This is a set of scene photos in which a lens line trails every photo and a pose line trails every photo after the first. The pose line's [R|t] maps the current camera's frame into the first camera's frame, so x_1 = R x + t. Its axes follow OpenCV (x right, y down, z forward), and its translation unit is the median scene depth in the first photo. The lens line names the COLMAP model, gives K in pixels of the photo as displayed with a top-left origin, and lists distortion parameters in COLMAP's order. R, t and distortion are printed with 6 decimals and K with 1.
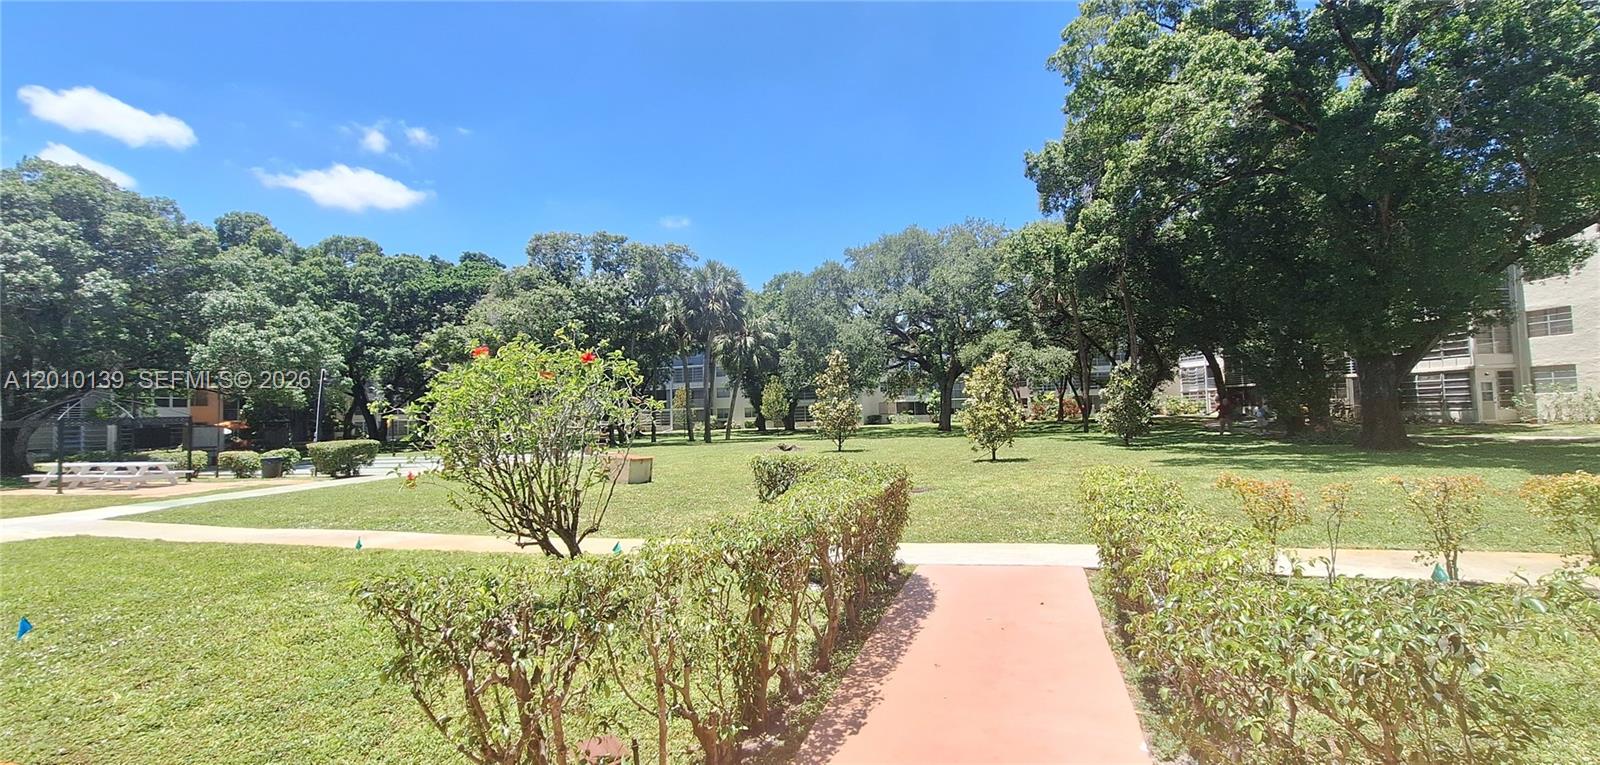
lens RADIAL K [[716.4, 0, 803.9], [0, 716.4, 379.0], [0, 0, 1]] dist [-0.000881, -0.000002]
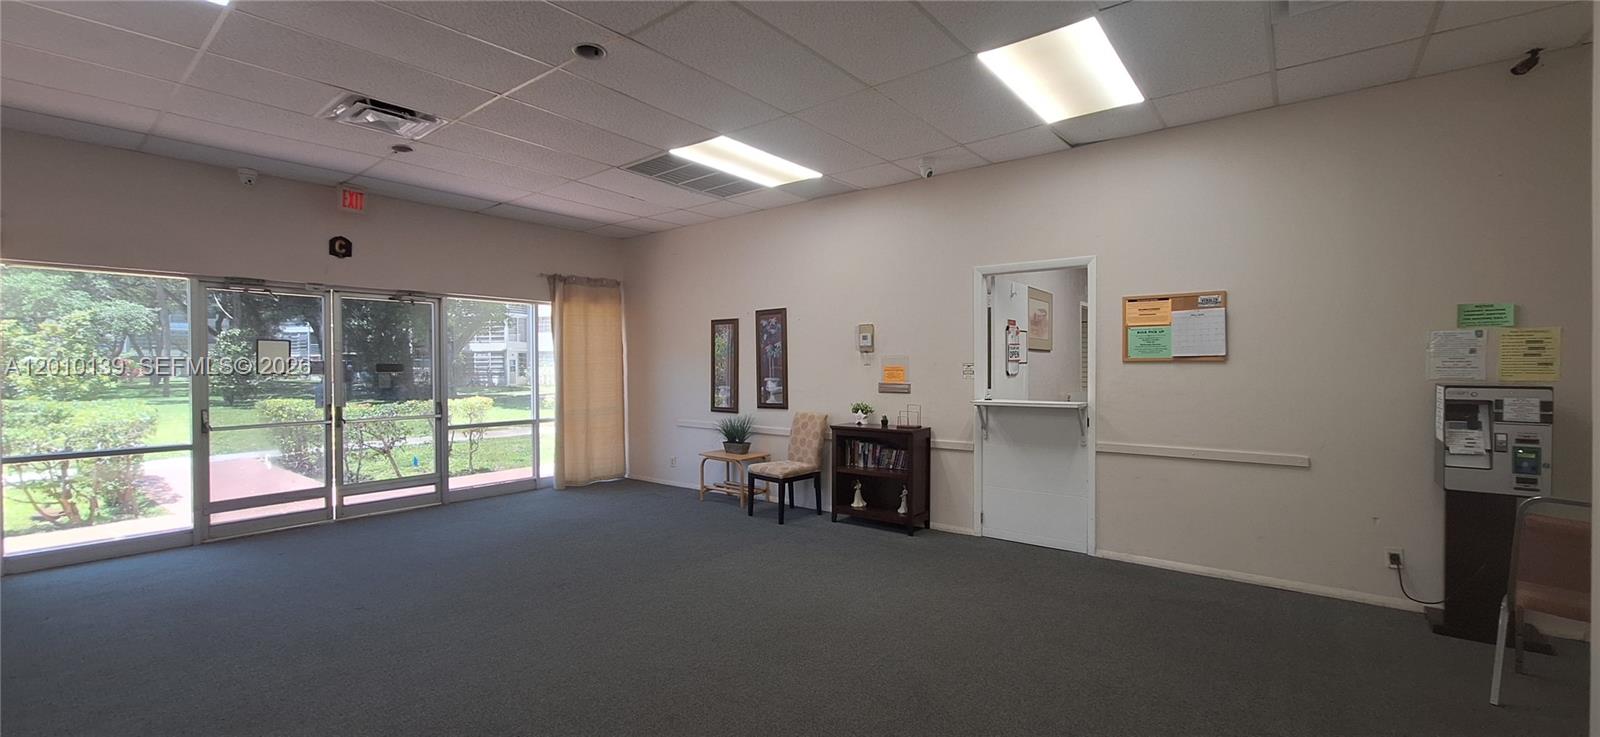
lens RADIAL K [[632.4, 0, 807.5], [0, 632.4, 370.6], [0, 0, 1]] dist [-0.000373, 0.001789]
pose [[0.379926, 0.022396, 0.924746, -0.070807], [-0.054350, 0.998520, -0.001854, -0.003782], [-0.923419, -0.049556, 0.380581, -0.113644]]
